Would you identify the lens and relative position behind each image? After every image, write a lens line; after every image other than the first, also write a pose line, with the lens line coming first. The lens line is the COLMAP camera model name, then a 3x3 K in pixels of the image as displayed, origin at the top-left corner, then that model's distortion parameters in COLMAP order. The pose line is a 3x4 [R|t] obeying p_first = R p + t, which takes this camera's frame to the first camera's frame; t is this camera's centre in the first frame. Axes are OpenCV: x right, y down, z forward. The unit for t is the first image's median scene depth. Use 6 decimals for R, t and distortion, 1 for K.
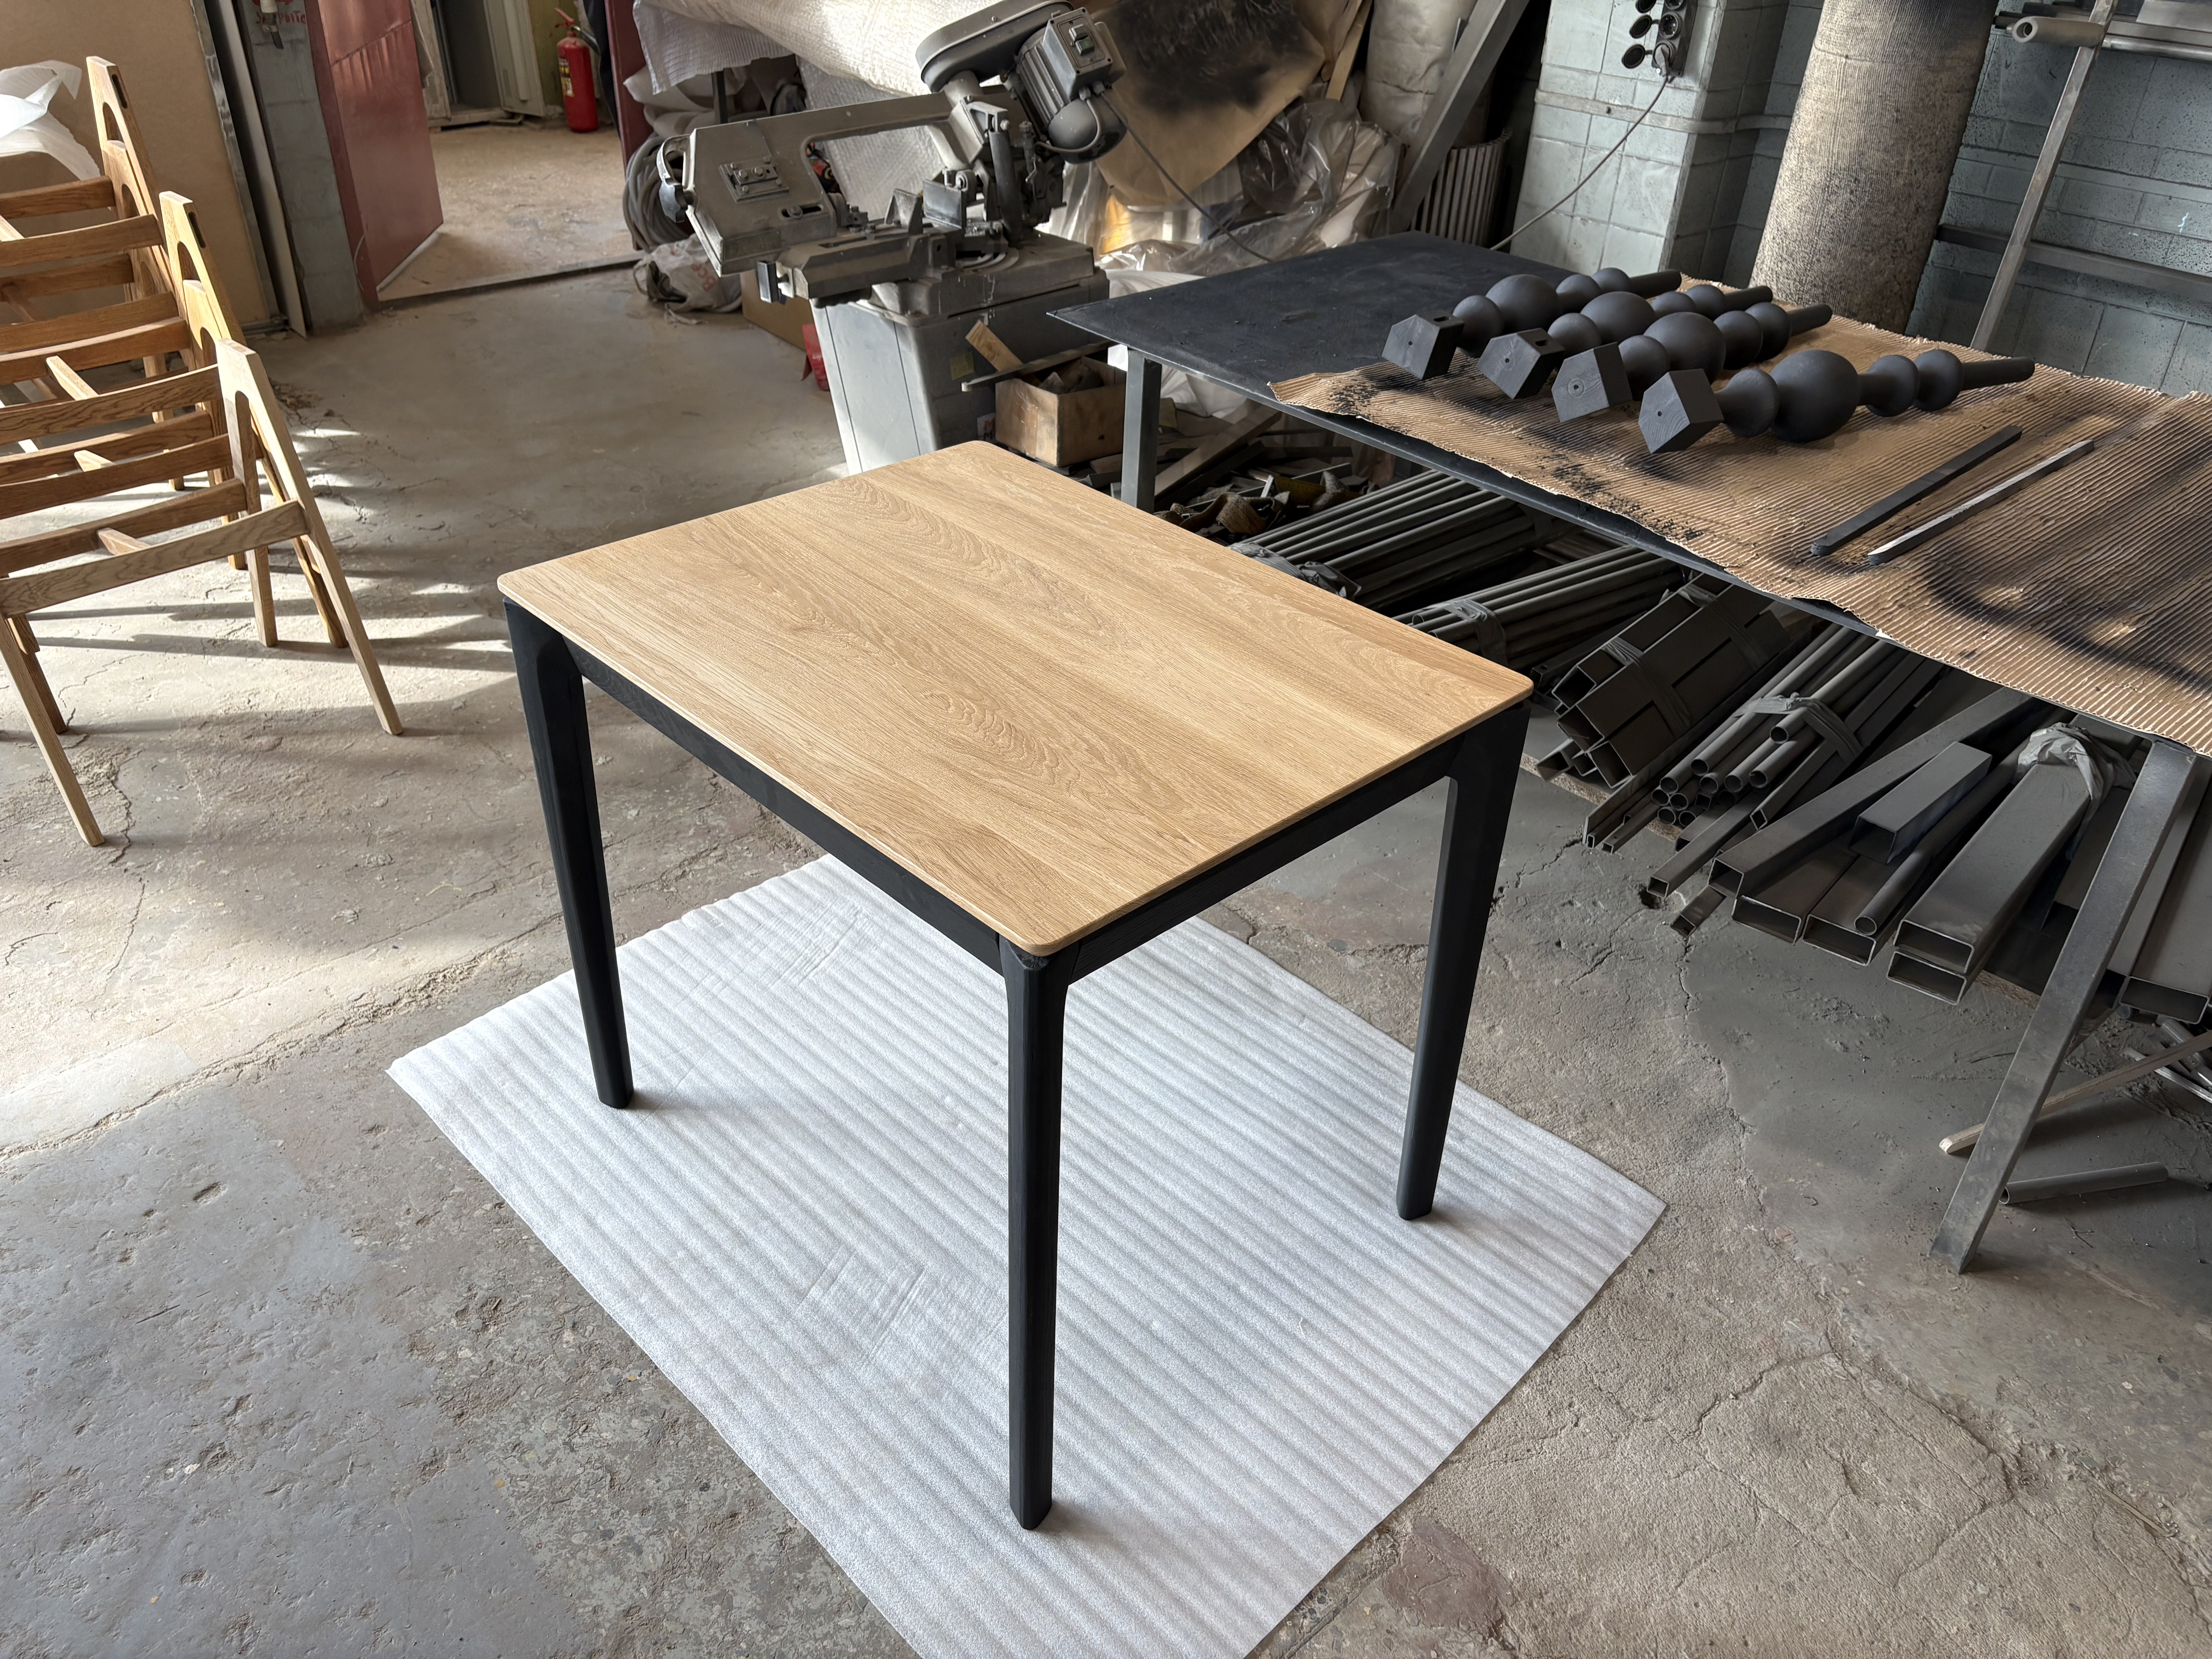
lens RADIAL K [[1679.1, 0, 1080.4], [0, 1679.1, 826.7], [0, 0, 1]] dist [0.051792, -0.056702]
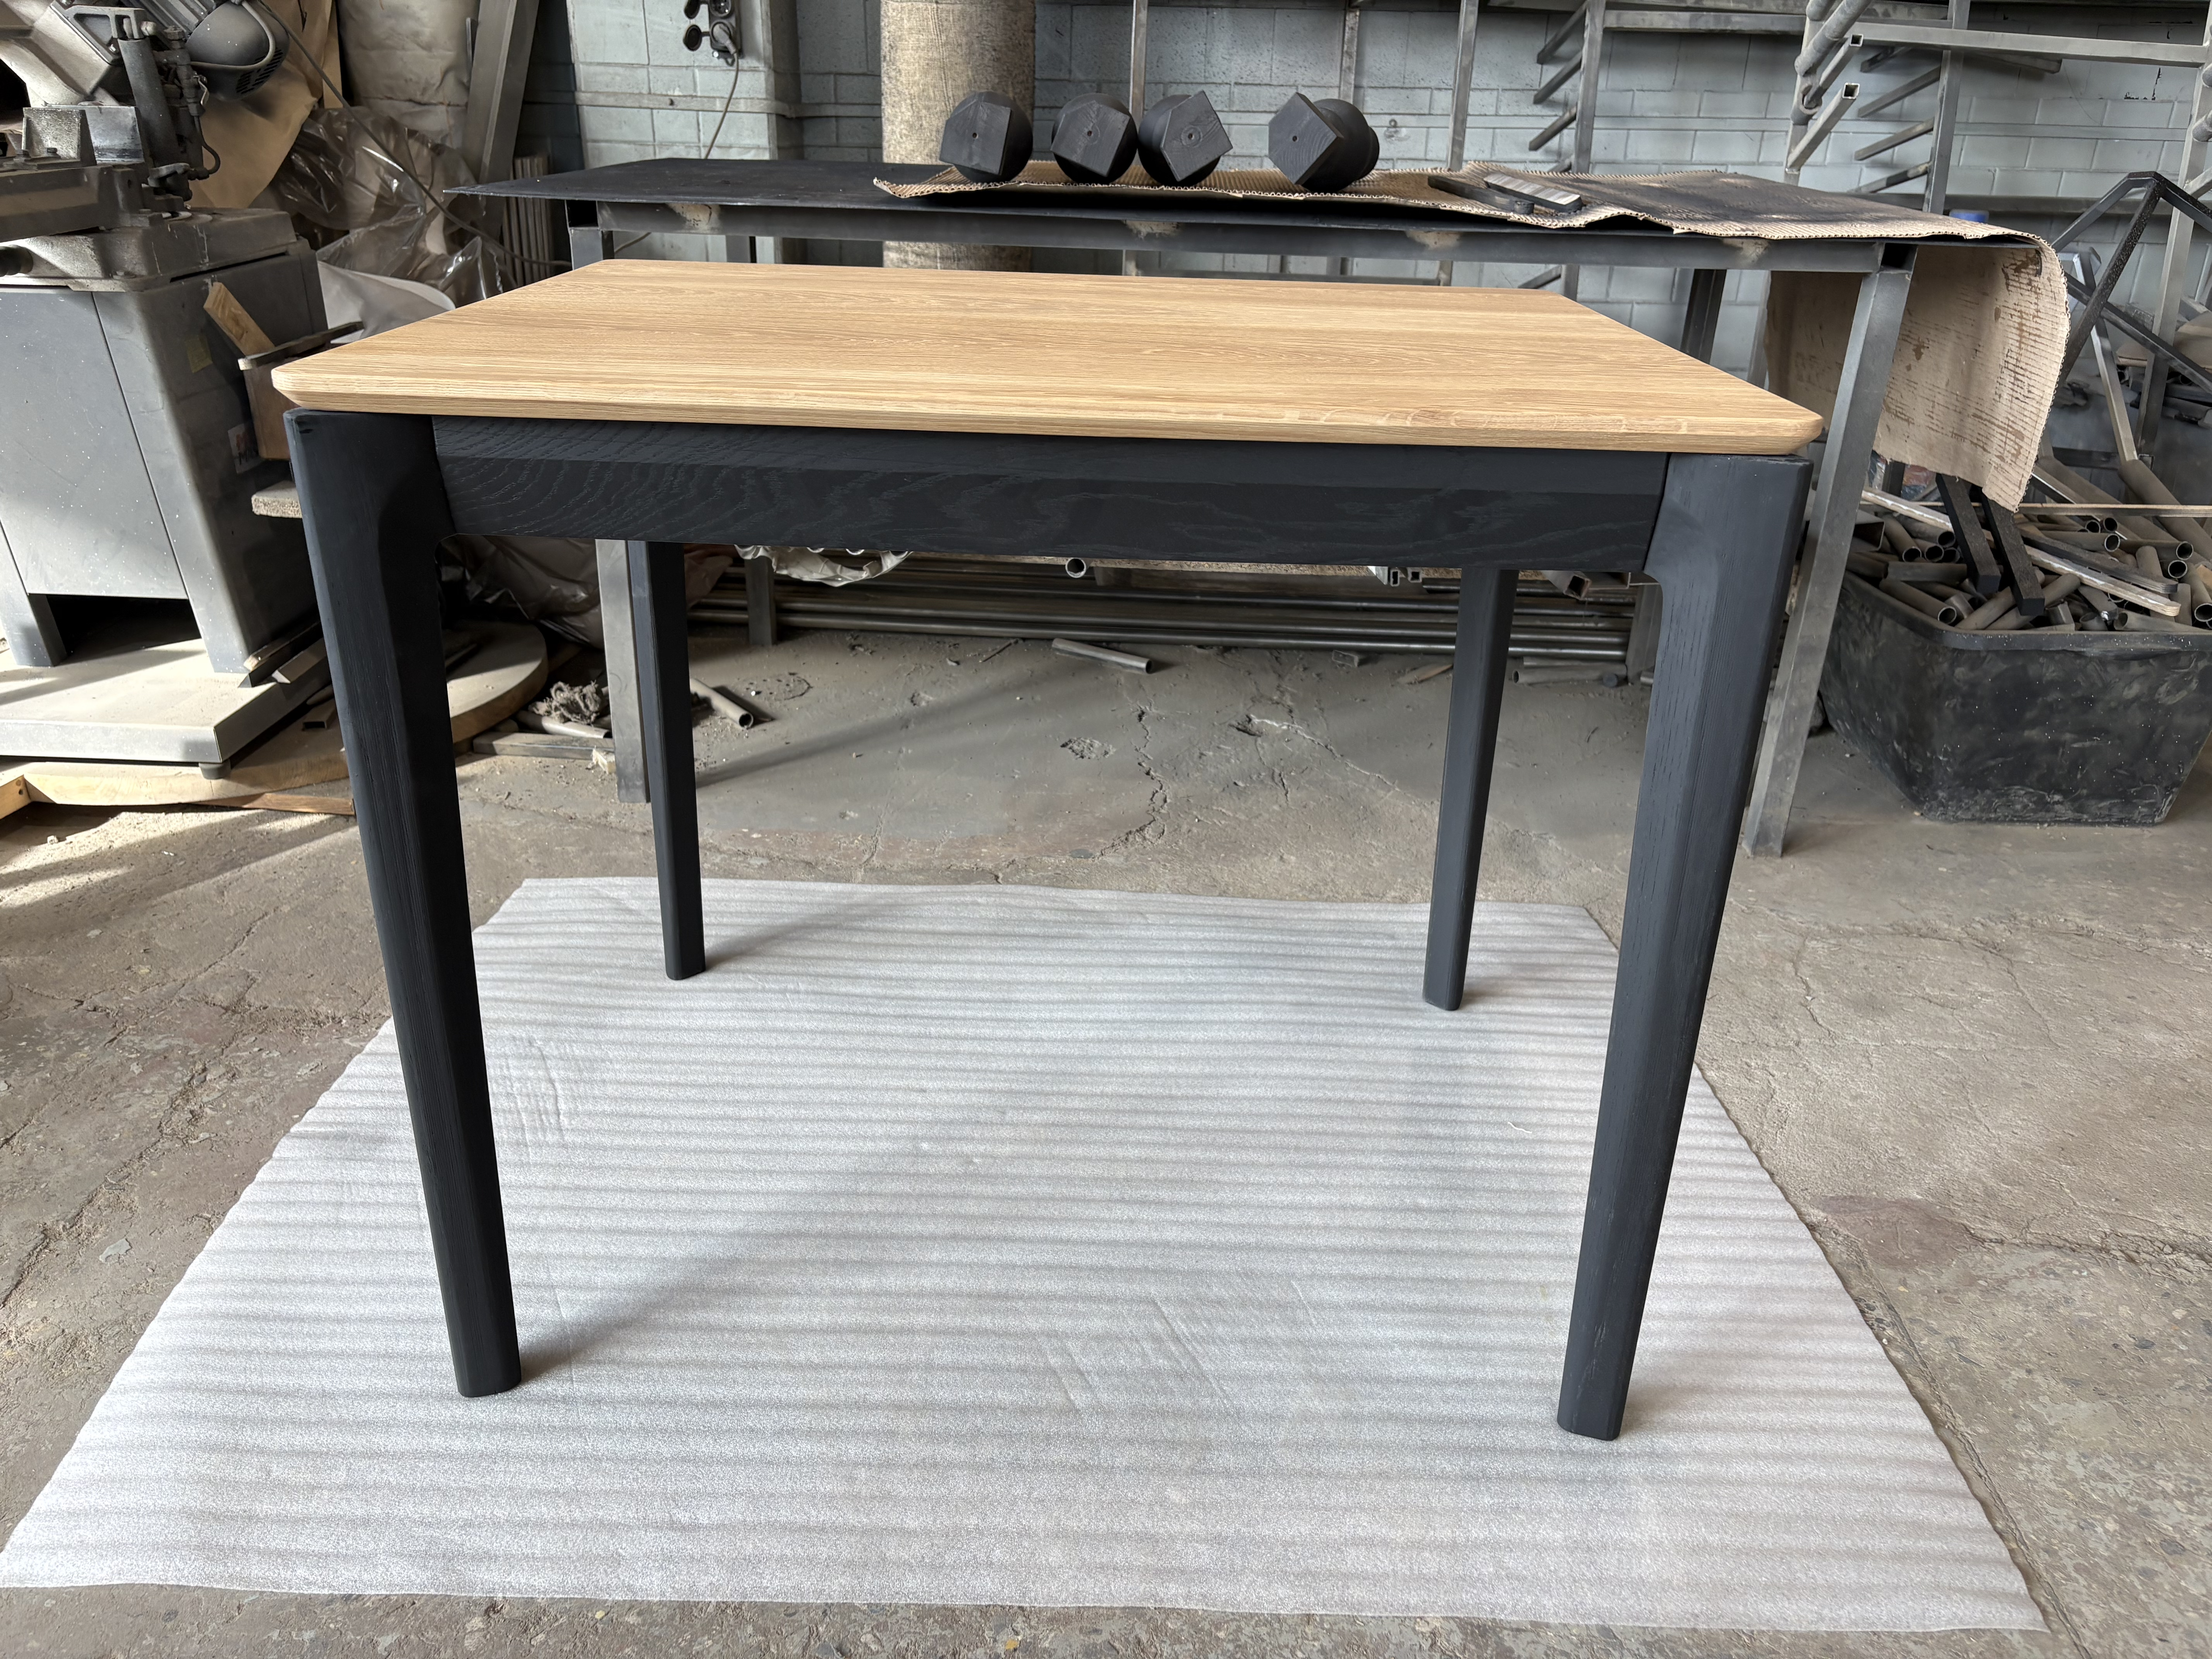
lens RADIAL K [[1679.1, 0, 1096.0], [0, 1679.1, 818.3], [0, 0, 1]] dist [0.051792, -0.056702]
pose [[0.702403, -0.294417, 0.648035, -0.324605], [0.378419, 0.925576, 0.010343, 0.040387], [-0.602851, 0.237964, 0.761541, 0.282762]]
